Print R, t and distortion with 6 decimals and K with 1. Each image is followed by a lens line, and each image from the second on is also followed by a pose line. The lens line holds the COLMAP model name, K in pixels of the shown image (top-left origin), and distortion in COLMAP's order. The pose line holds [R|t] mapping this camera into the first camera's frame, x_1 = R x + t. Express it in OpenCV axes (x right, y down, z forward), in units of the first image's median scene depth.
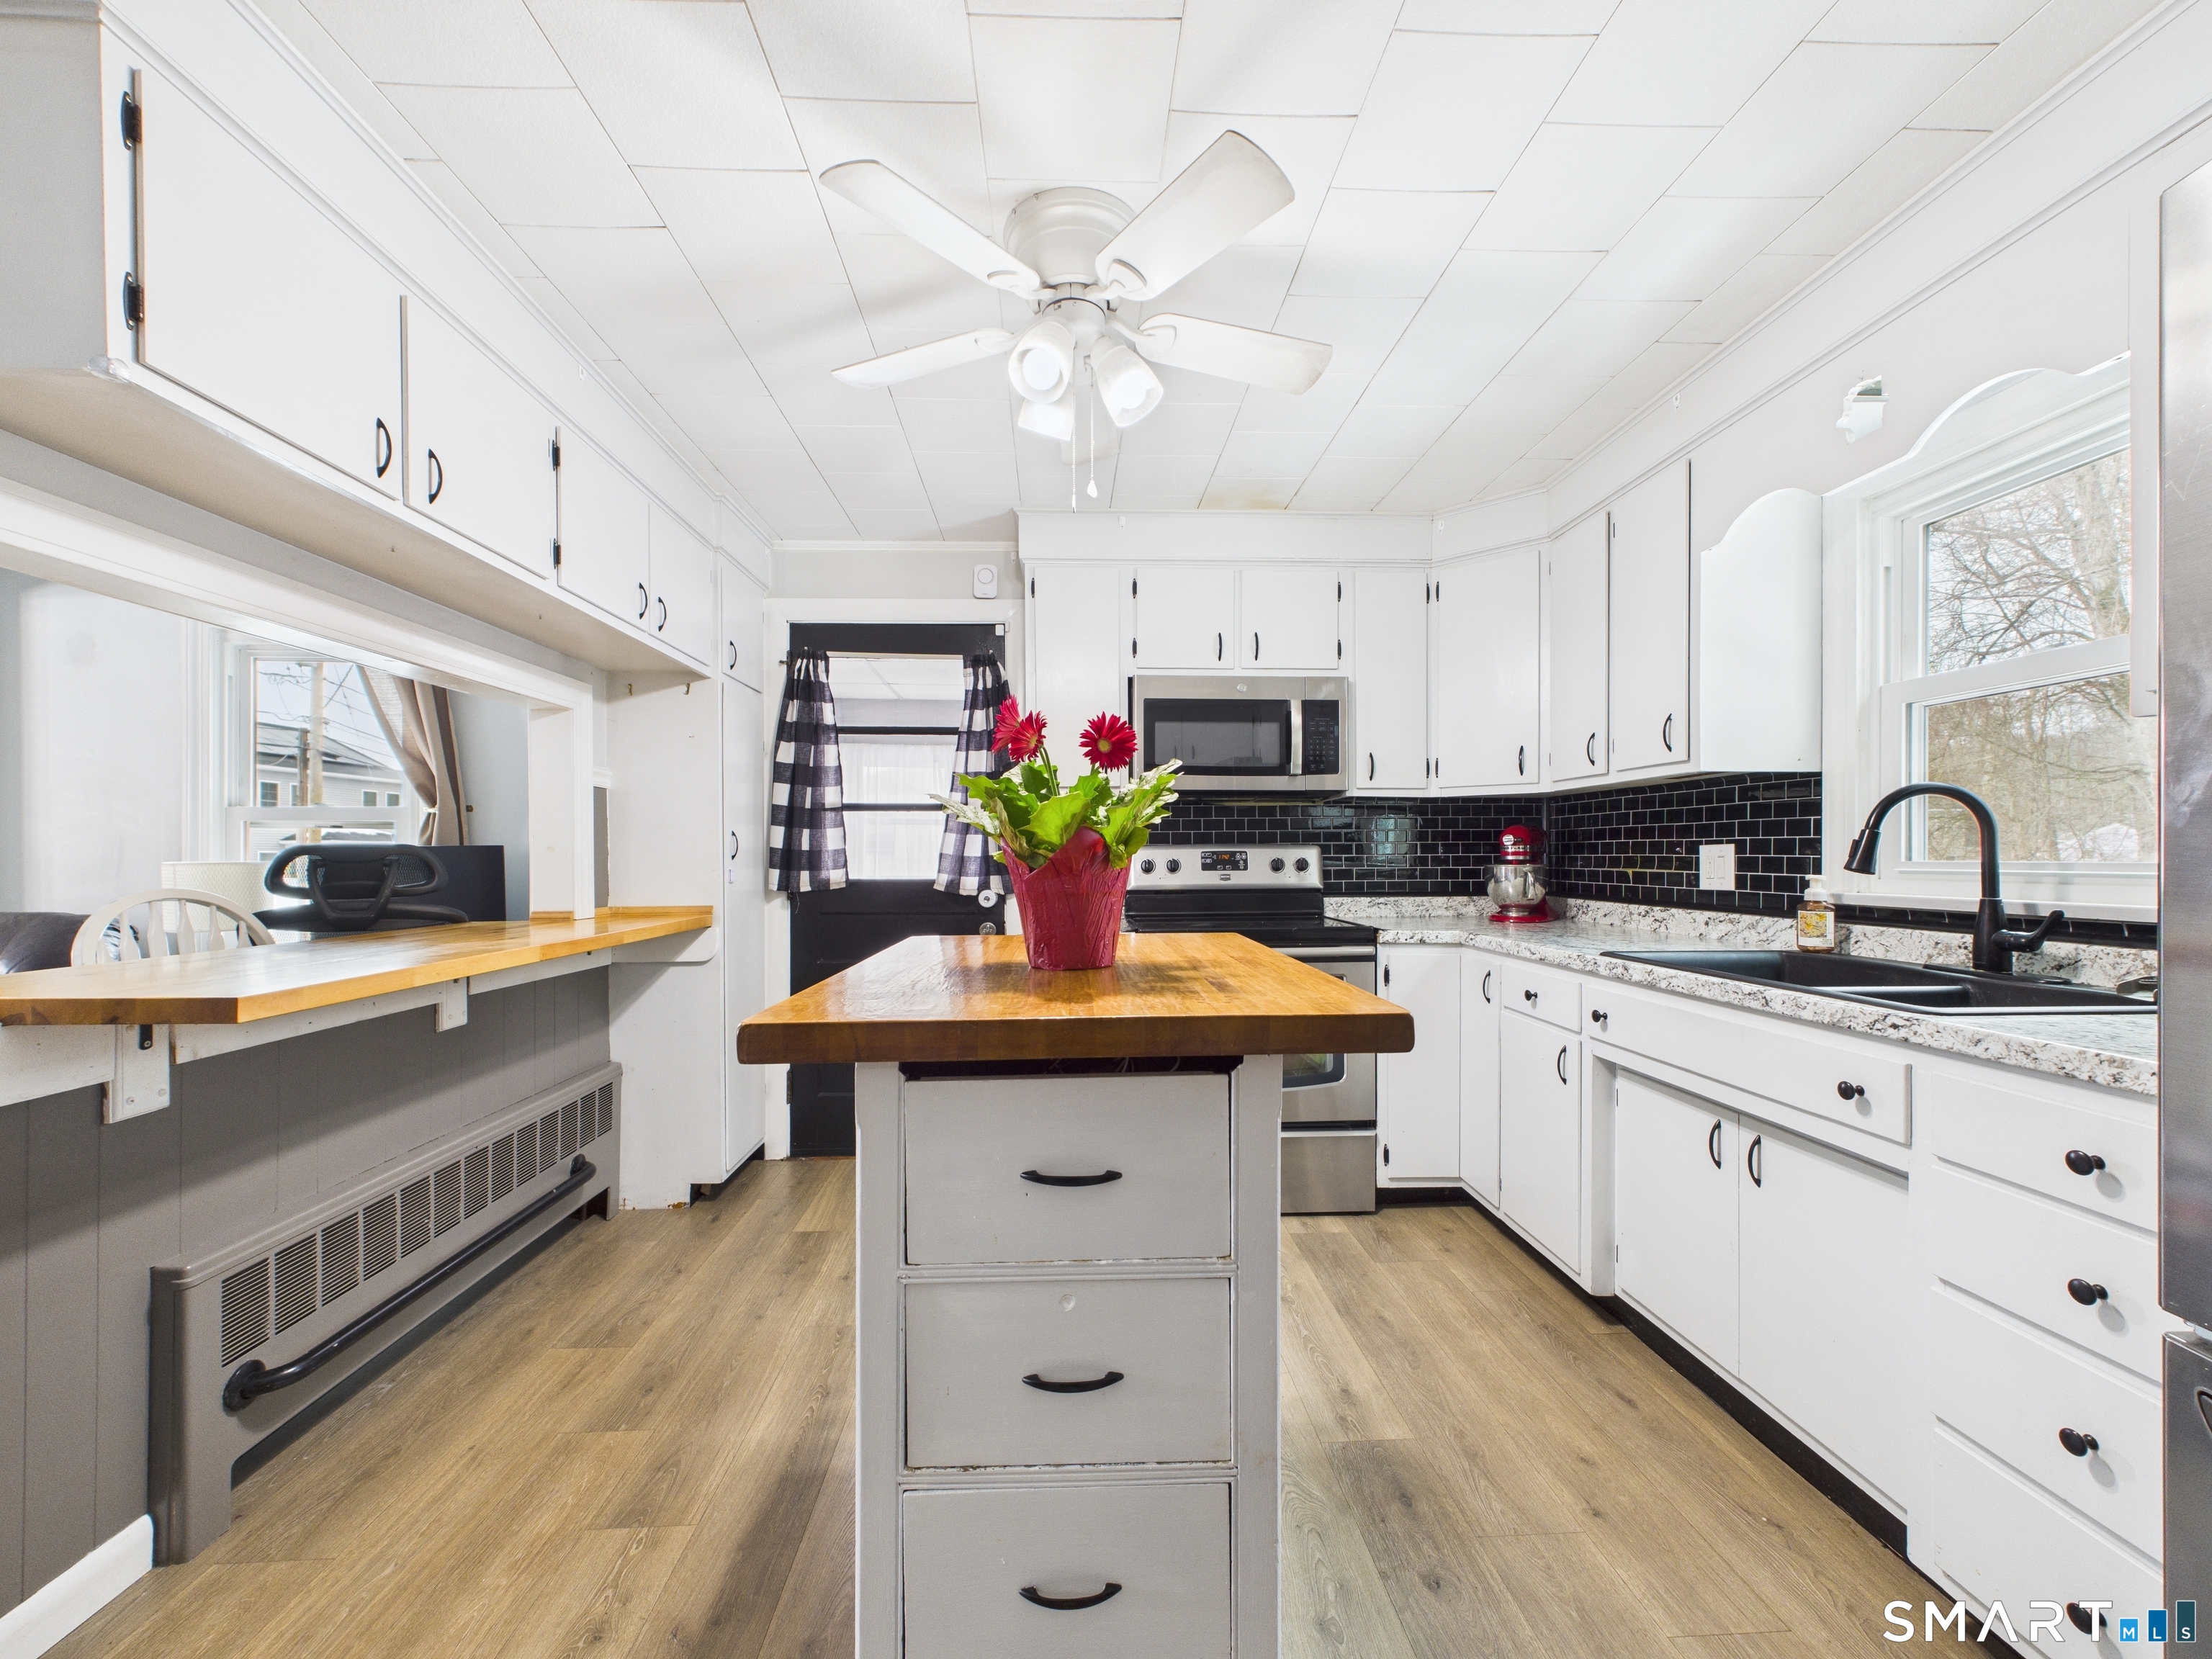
lens RADIAL K [[882.9, 0, 1108.1], [0, 882.9, 849.2], [0, 0, 1]] dist [0.001420, 0.000066]
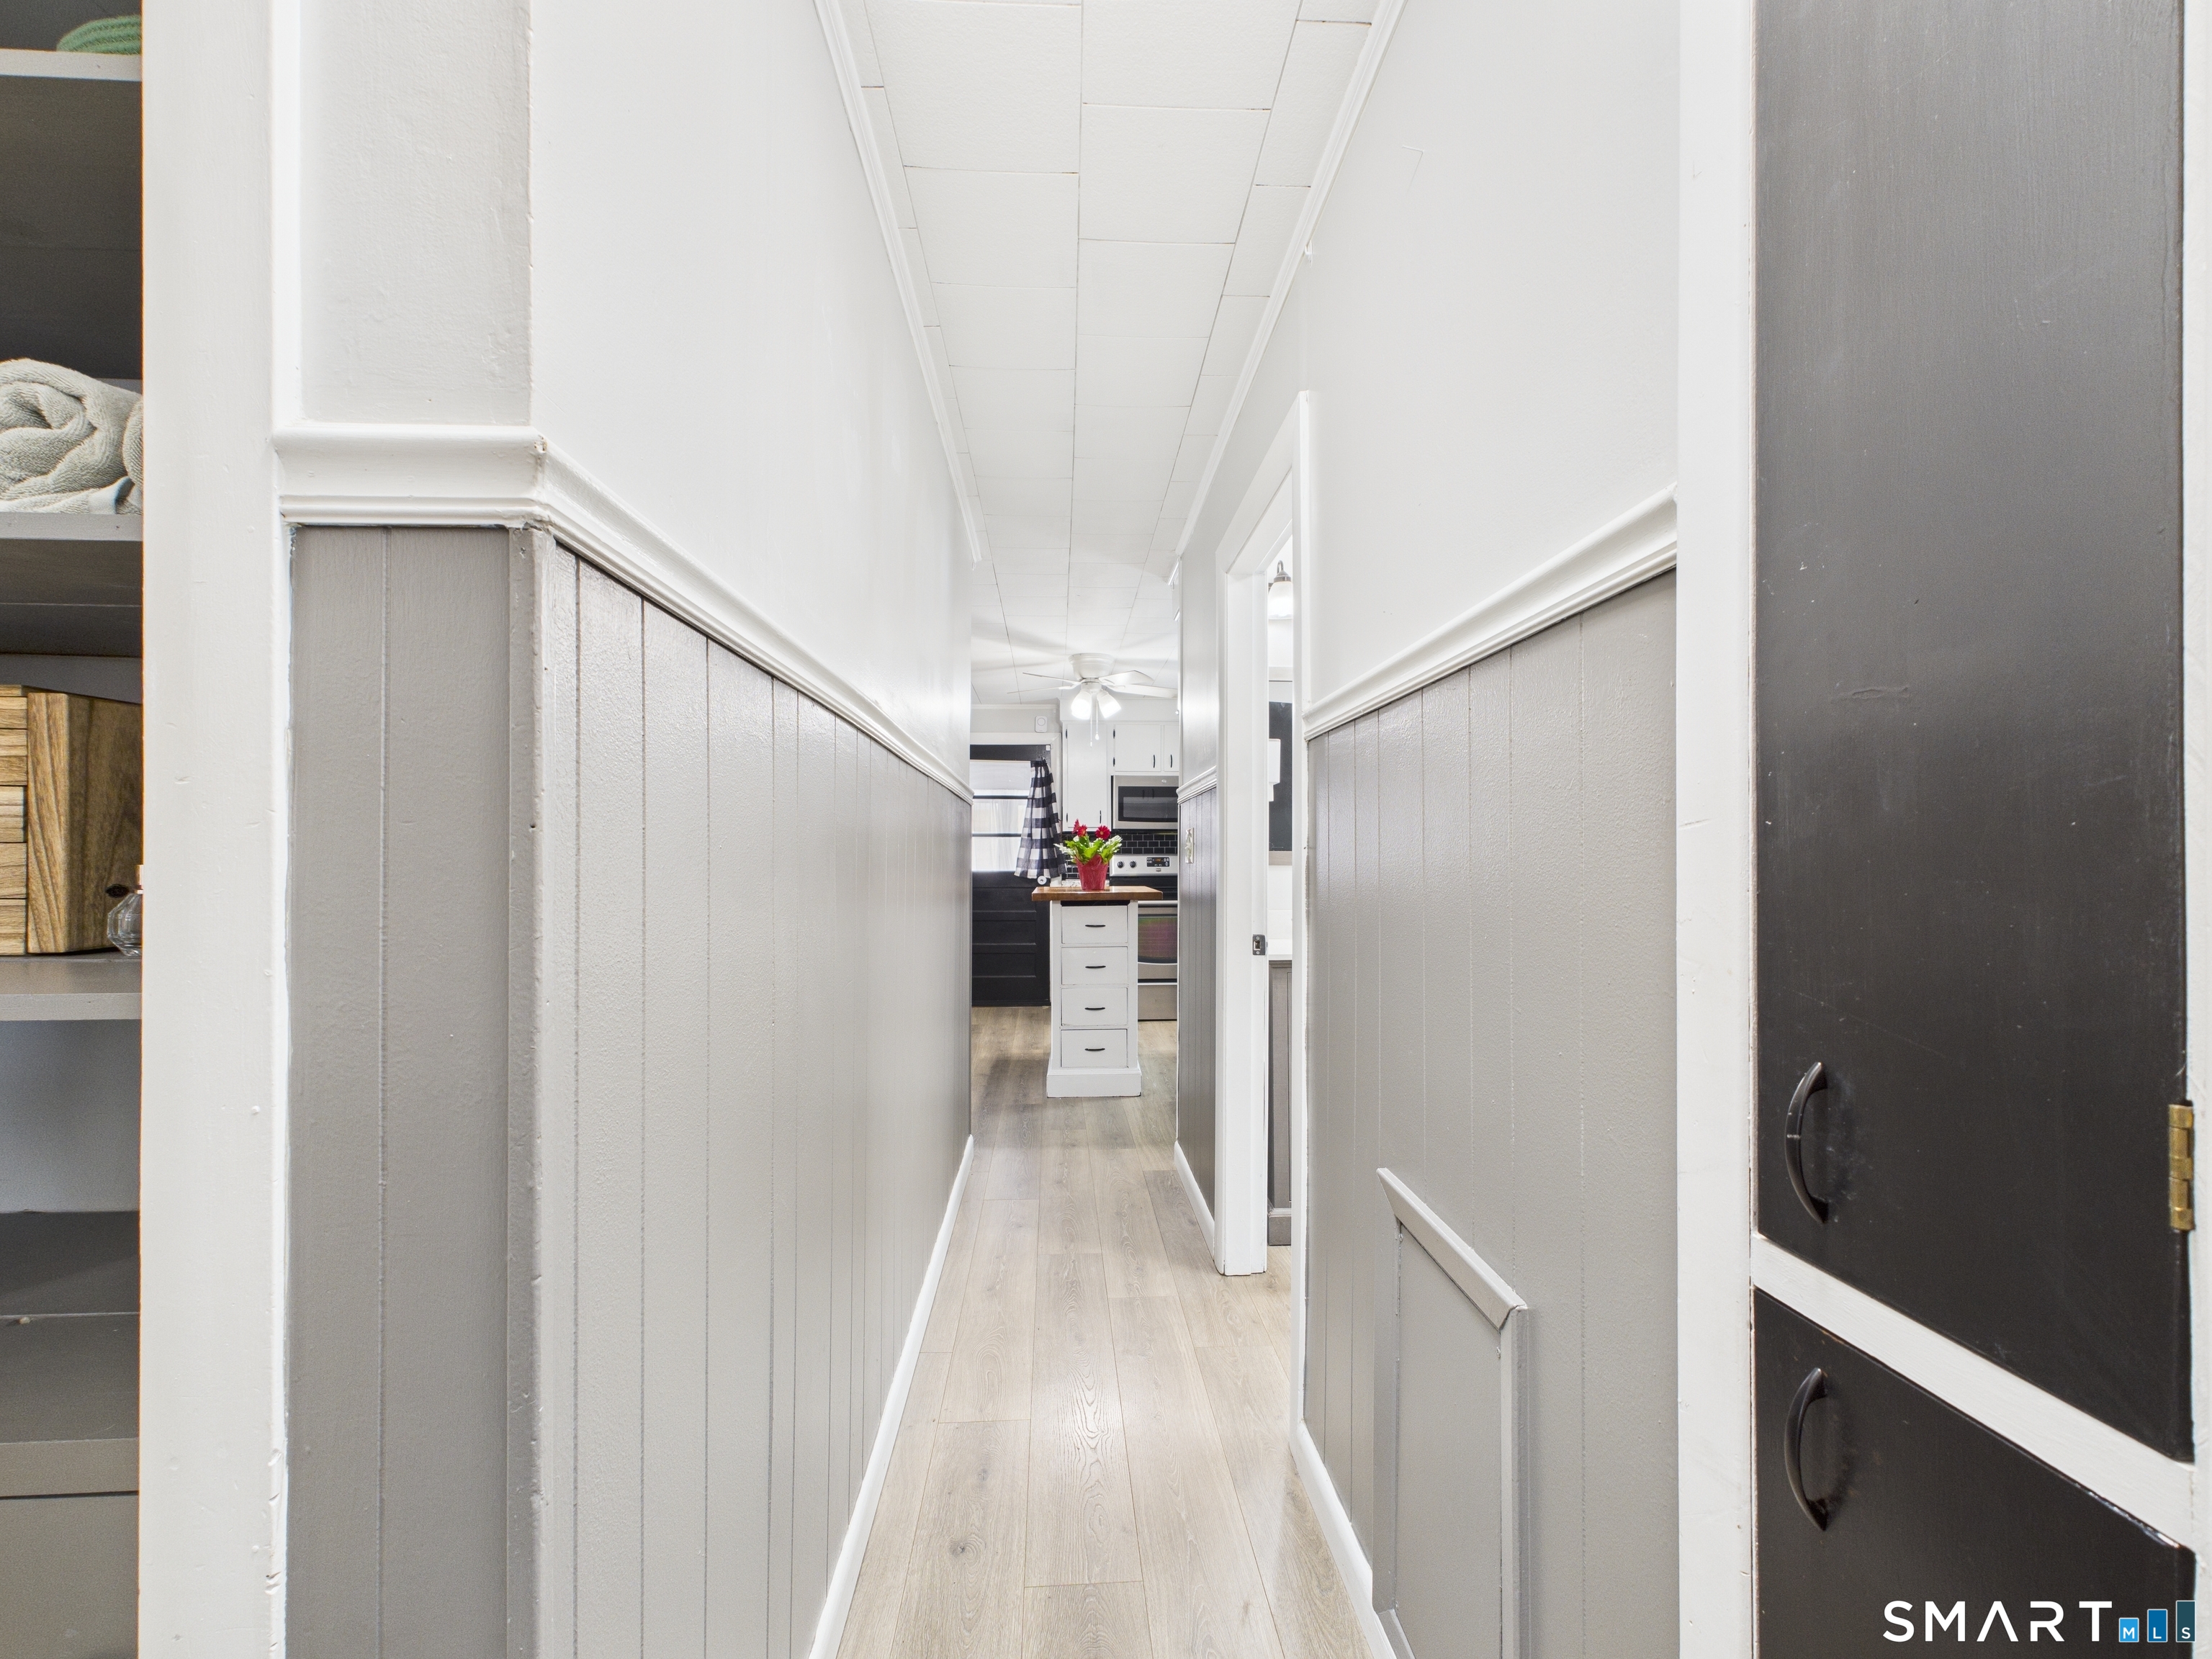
lens RADIAL K [[882.9, 0, 1108.1], [0, 882.9, 849.2], [0, 0, 1]] dist [0.001420, 0.000066]
pose [[0.999933, 0.002664, 0.011237, -0.009555], [-0.002661, 0.999996, -0.000260, -0.021518], [-0.011237, 0.000230, 0.999937, -1.447876]]
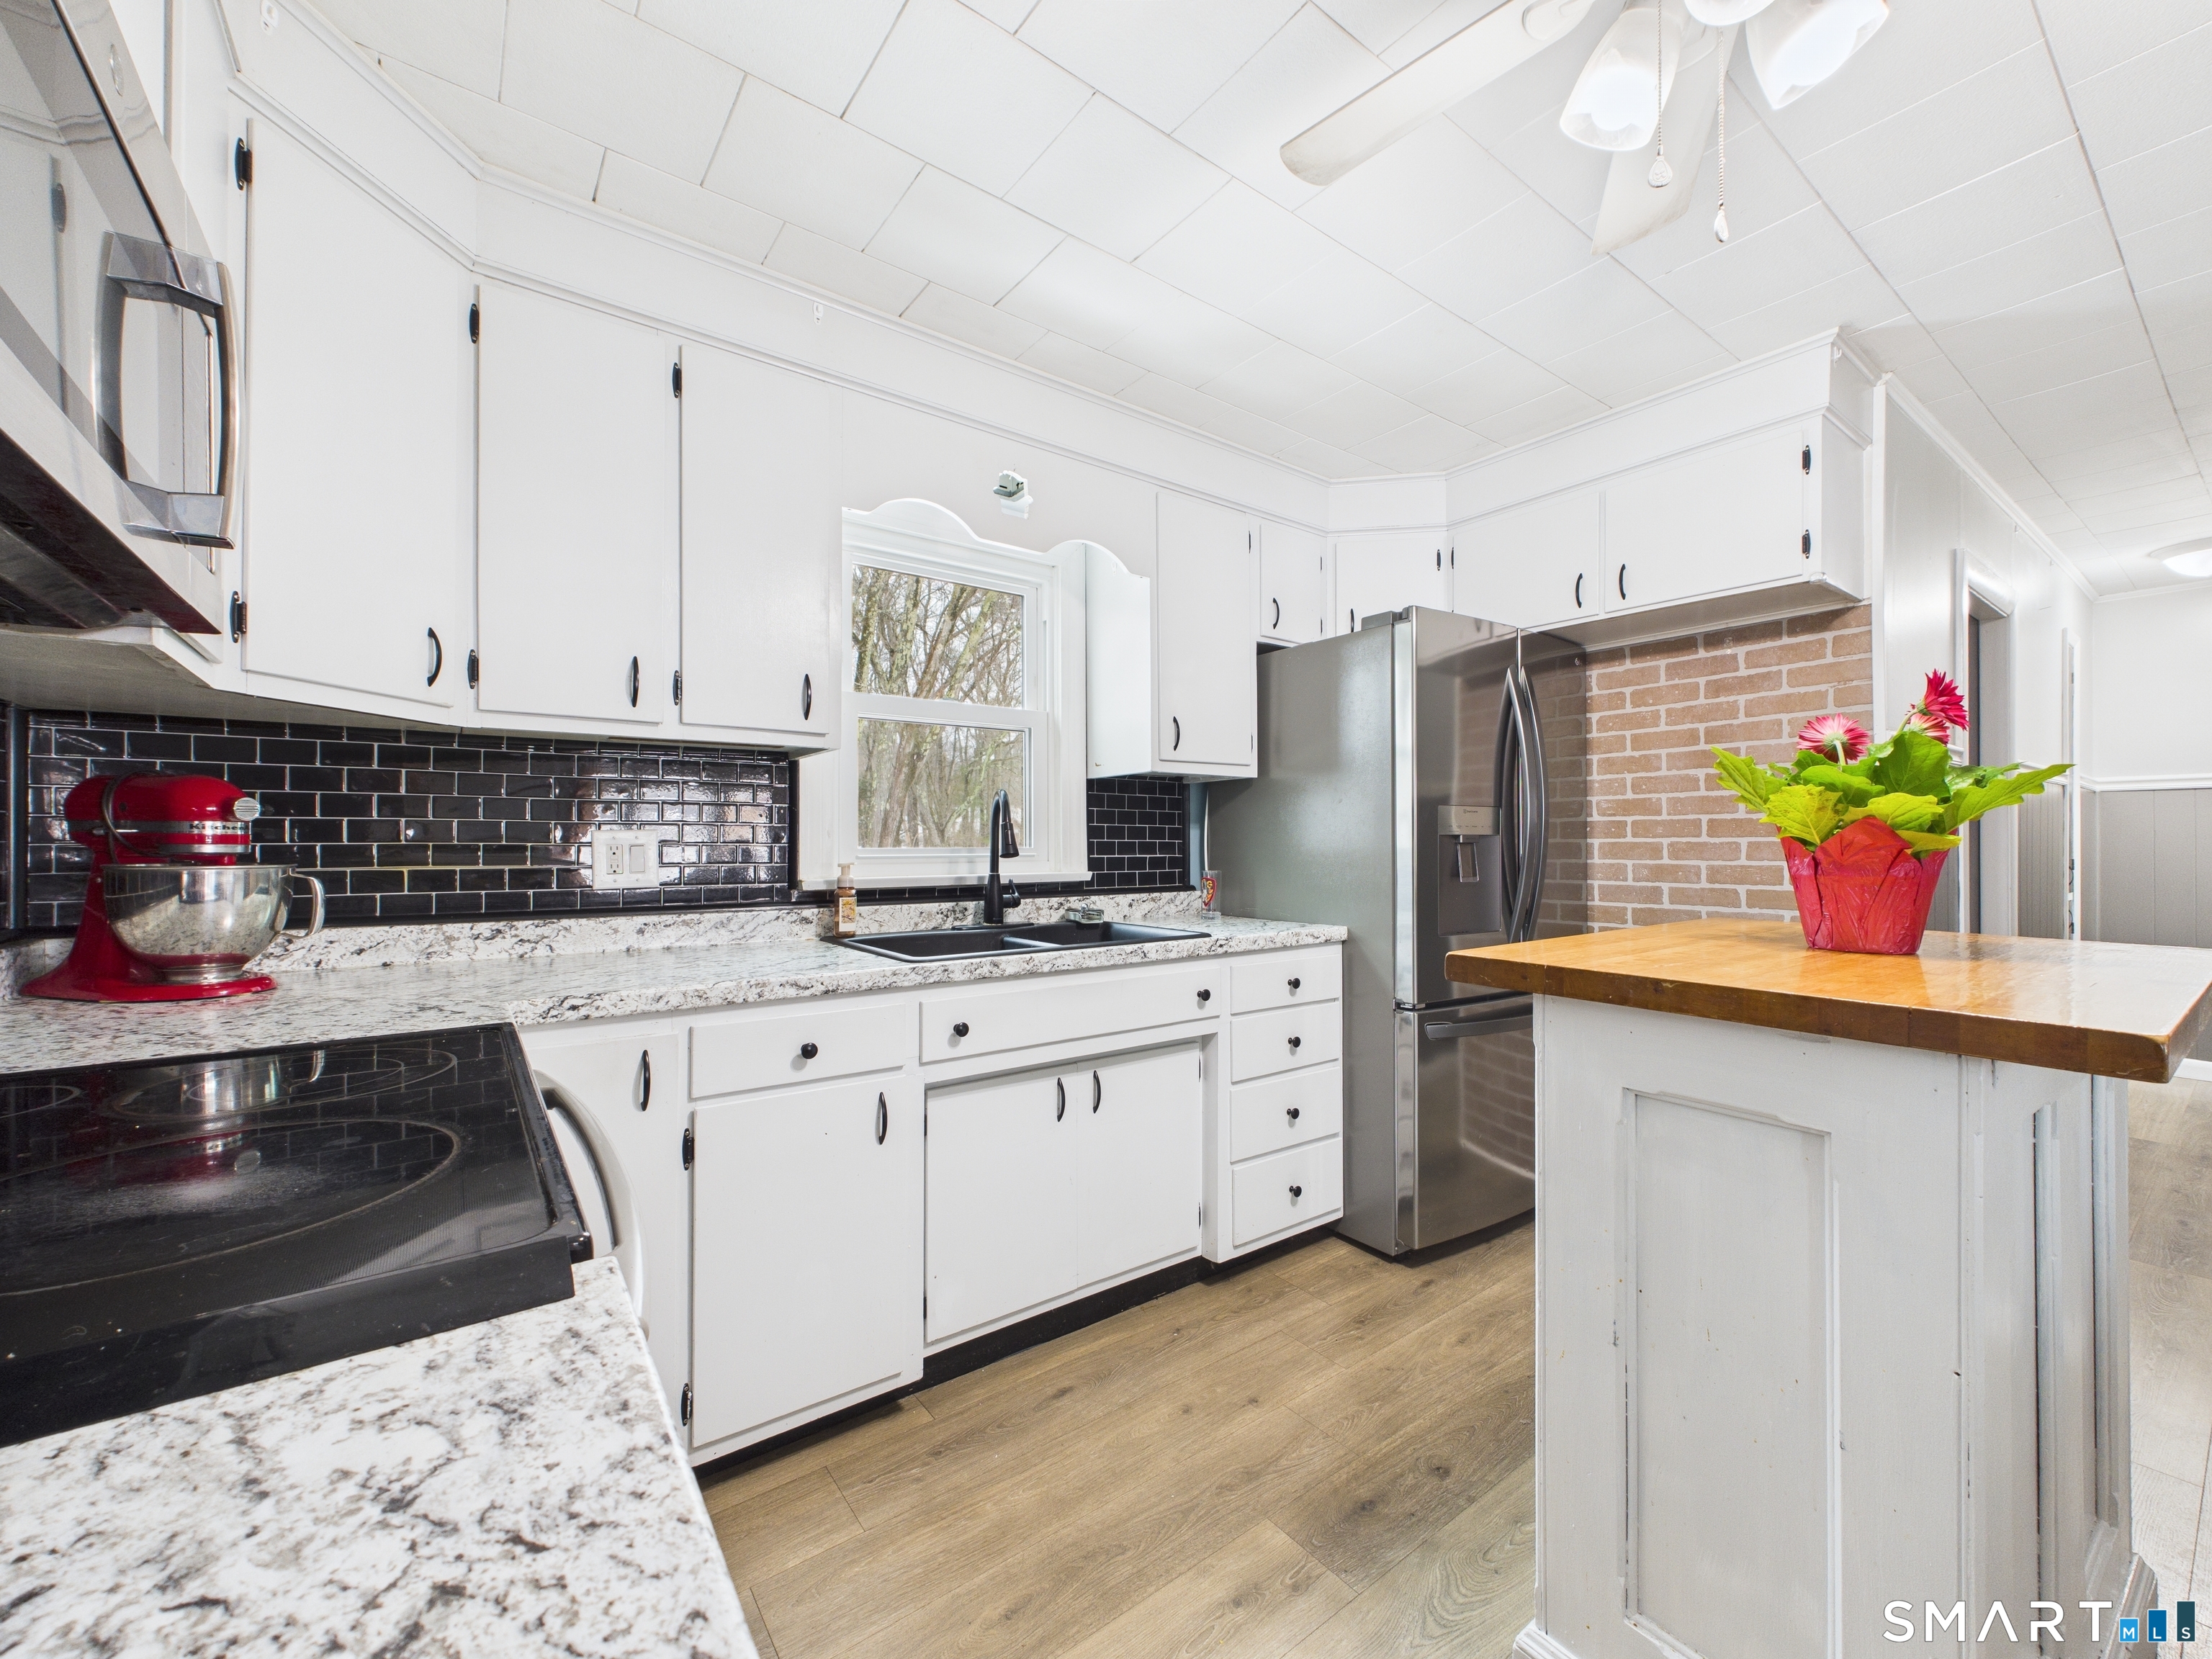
lens RADIAL K [[882.9, 0, 1108.1], [0, 882.9, 849.2], [0, 0, 1]] dist [0.001420, 0.000066]
pose [[-0.551956, -0.002859, 0.833868, -0.195860], [-0.003515, 0.999993, 0.001102, 0.009962], [-0.833866, -0.002323, -0.551963, 1.111880]]
